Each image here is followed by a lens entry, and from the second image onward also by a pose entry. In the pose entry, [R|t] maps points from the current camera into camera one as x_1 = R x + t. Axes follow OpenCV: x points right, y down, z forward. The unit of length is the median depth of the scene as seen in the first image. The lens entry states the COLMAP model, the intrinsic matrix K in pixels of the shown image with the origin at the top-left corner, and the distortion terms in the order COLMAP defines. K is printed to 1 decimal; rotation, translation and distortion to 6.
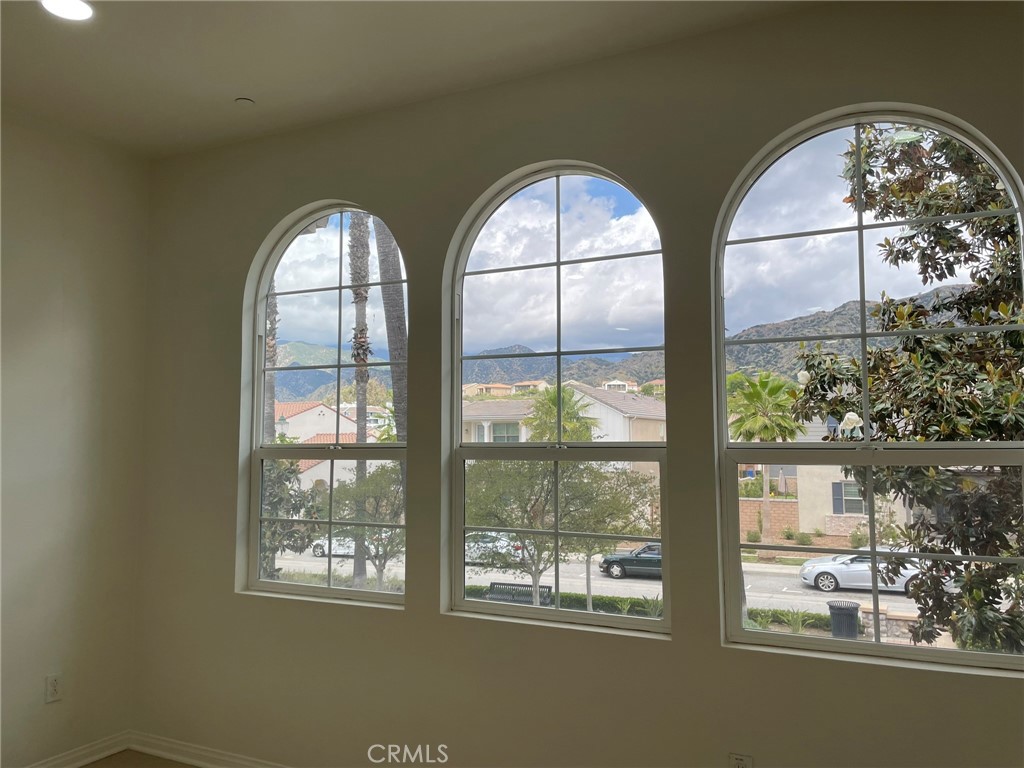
lens RADIAL K [[784.0, 0, 512.0], [0, 784.0, 384.0], [0, 0, 1]] dist [0.049349, -0.000466]
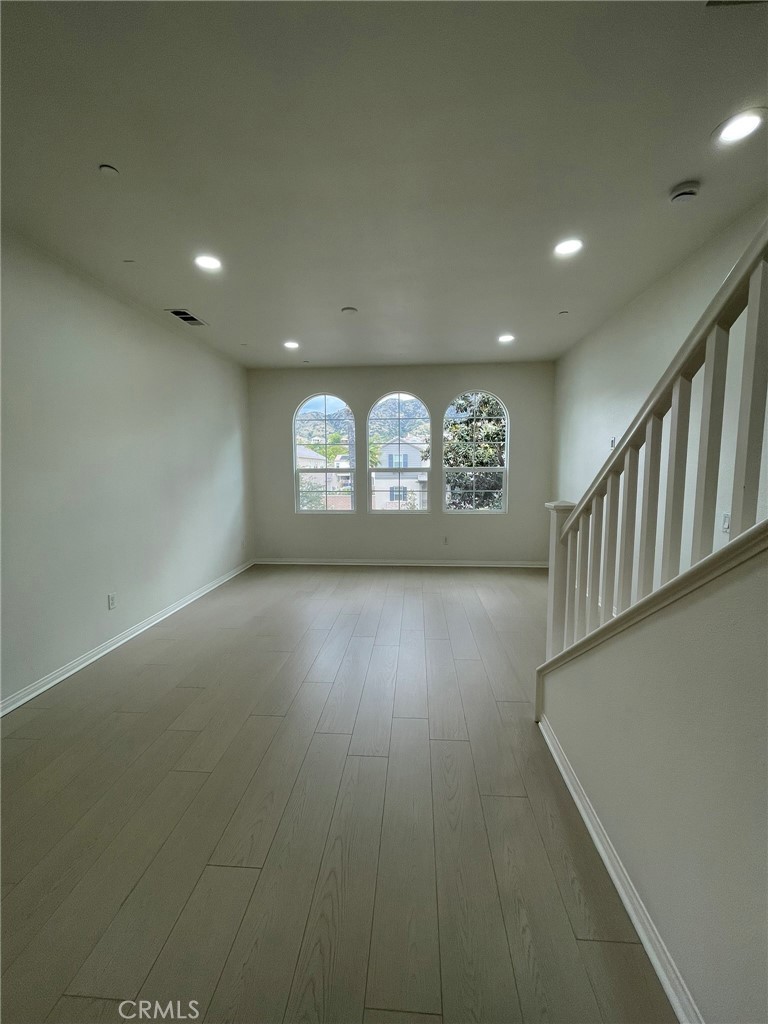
lens RADIAL K [[415.2, 0, 384.0], [0, 415.2, 512.0], [0, 0, 1]] dist [-0.000389, -0.000034]
pose [[0.923149, -0.042455, 0.382091, -0.498588], [-0.024995, 0.985153, 0.169850, -0.034432], [-0.383629, -0.166347, 0.908382, -0.530137]]
